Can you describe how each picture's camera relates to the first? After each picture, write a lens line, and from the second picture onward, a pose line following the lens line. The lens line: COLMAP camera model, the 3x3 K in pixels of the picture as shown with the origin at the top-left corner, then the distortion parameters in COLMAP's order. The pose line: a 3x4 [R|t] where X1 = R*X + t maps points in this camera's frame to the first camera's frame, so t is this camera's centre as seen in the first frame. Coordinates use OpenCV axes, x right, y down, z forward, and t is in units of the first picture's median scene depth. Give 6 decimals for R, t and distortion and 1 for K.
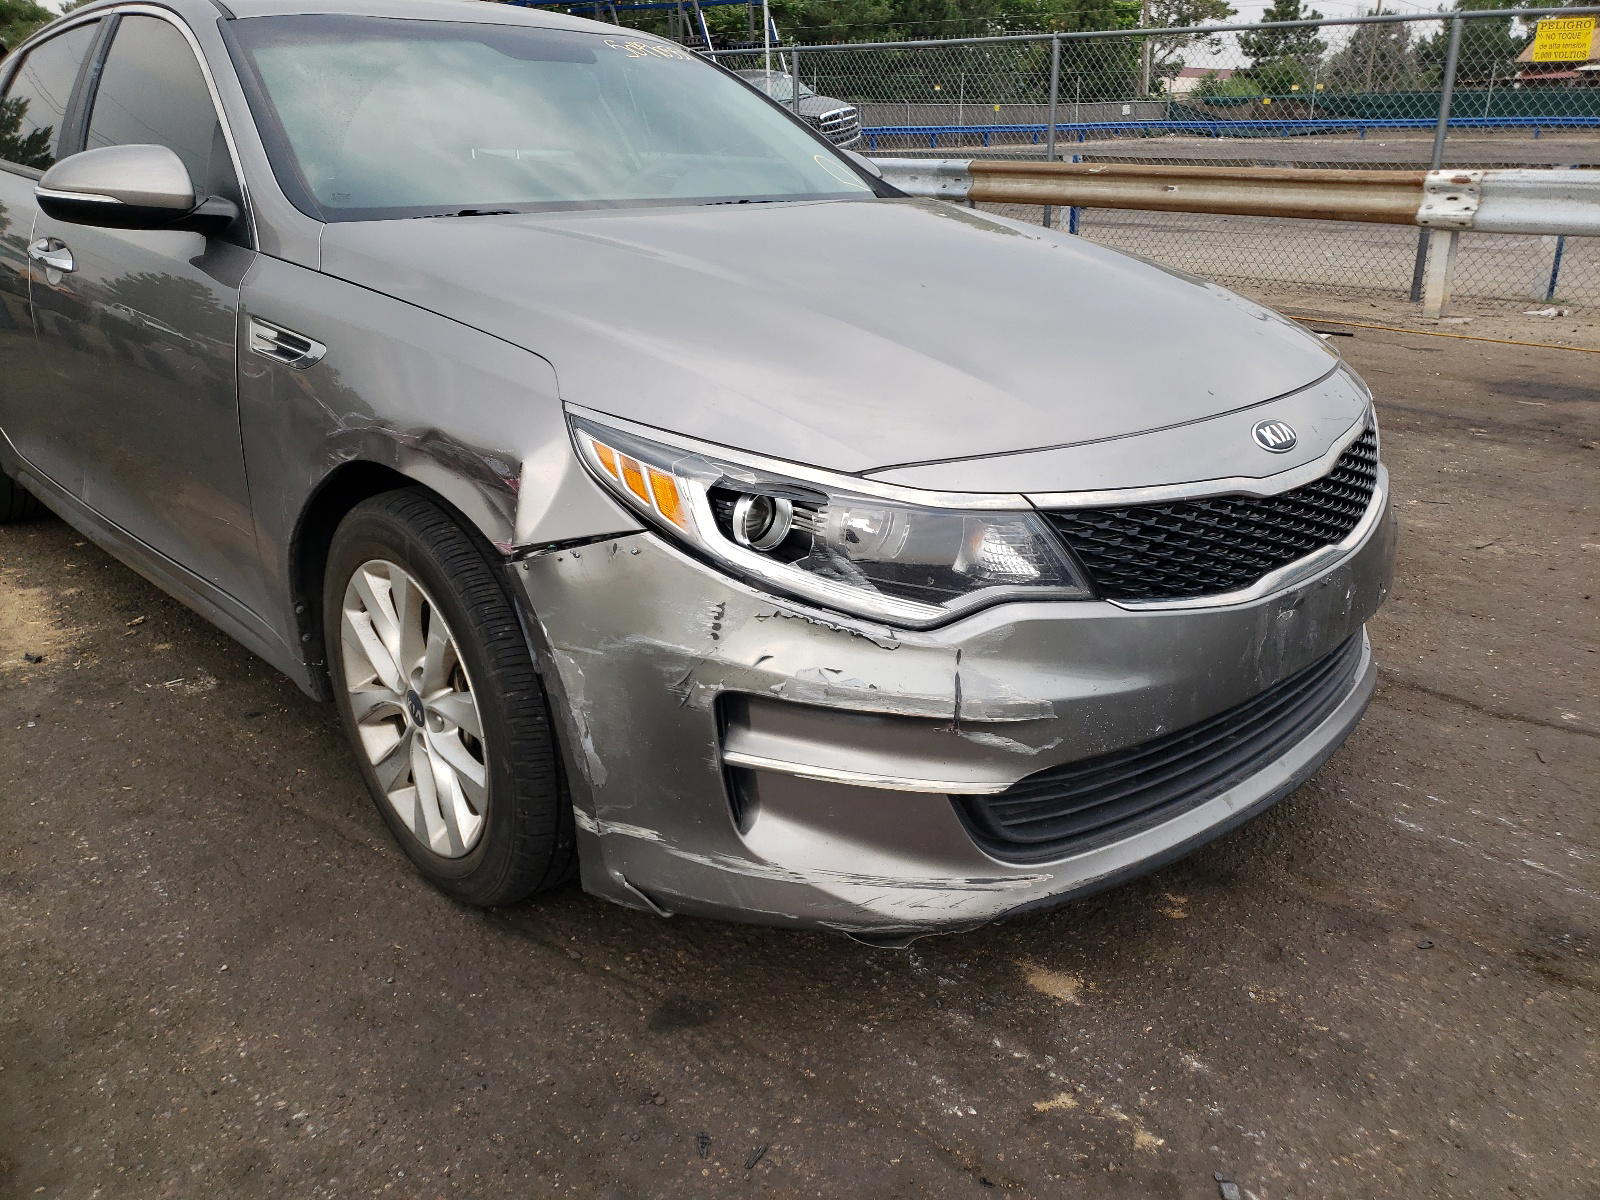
lens RADIAL K [[1357.3, 0, 800.0], [0, 1357.3, 600.0], [0, 0, 1]] dist [0.026336, 0.001852]
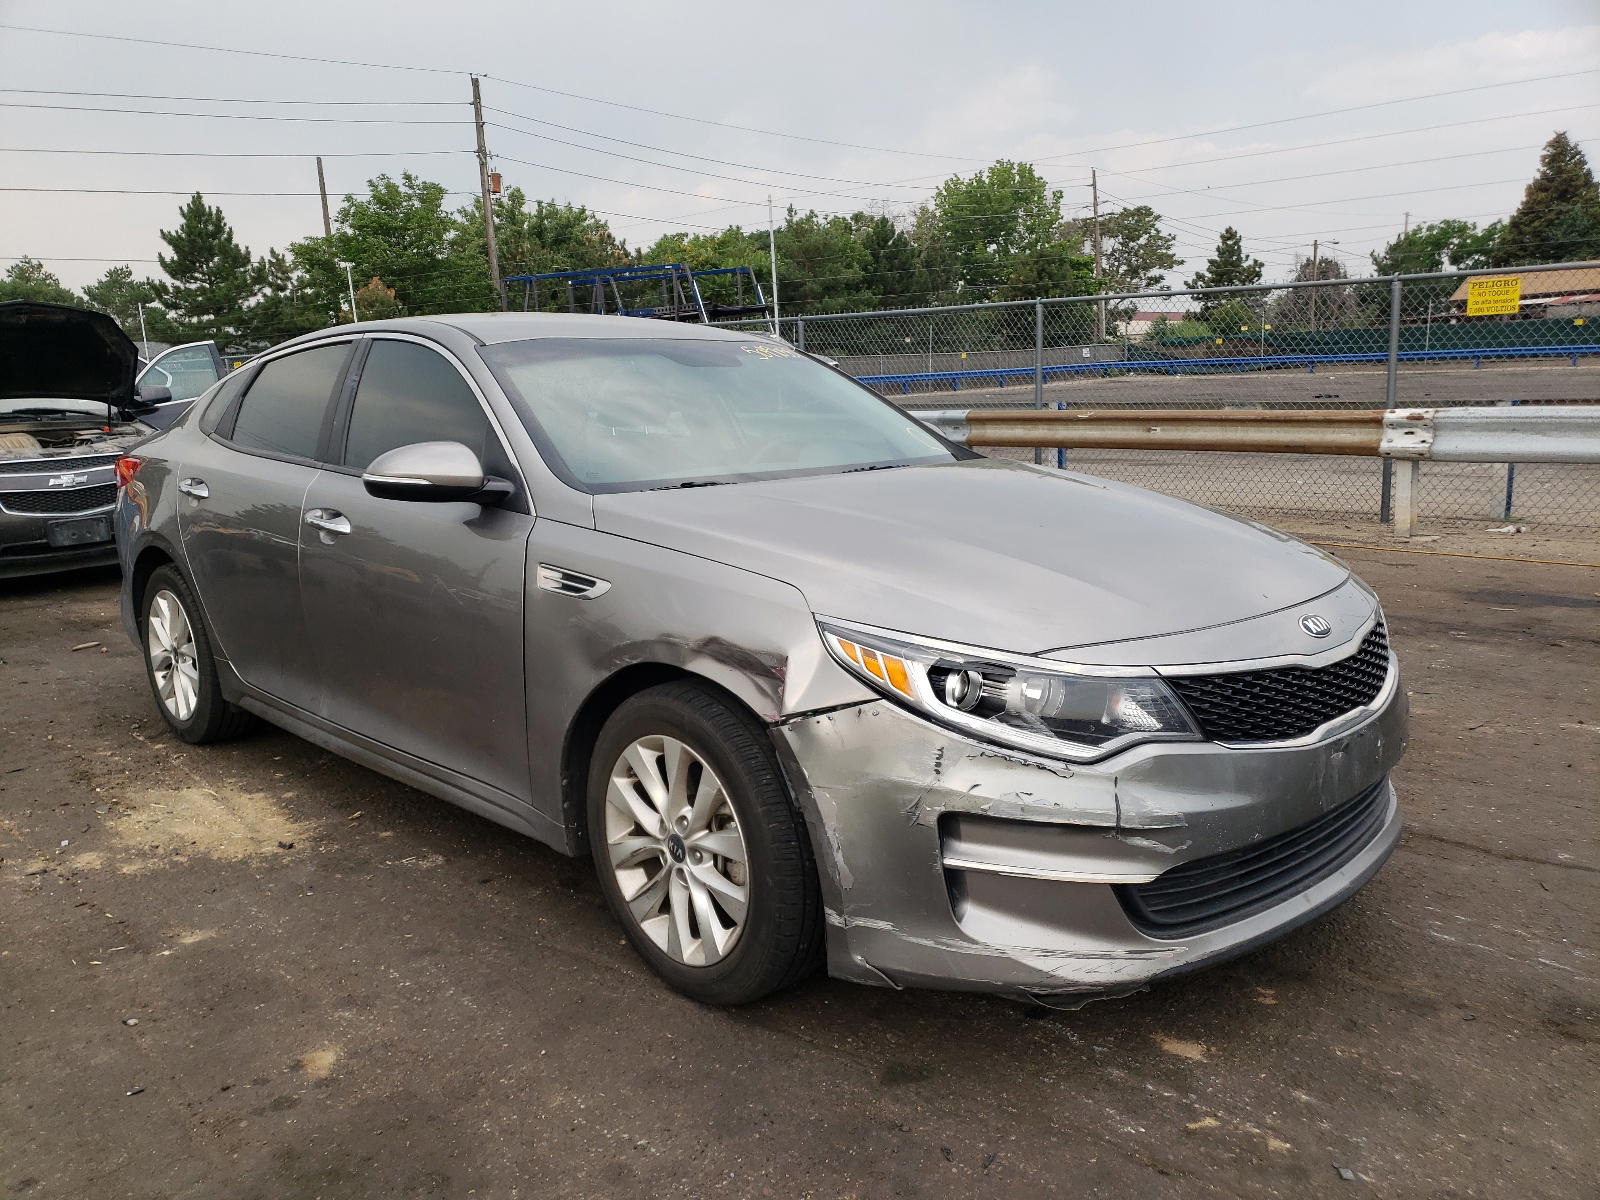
lens RADIAL K [[1285.3, 0, 800.0], [0, 1285.3, 600.0], [0, 0, 1]] dist [0.030773, -0.001056]
pose [[0.999552, -0.028343, -0.009641, -0.153743], [0.026337, 0.985607, -0.166989, 0.056331], [0.014235, 0.166660, 0.985912, -0.289234]]
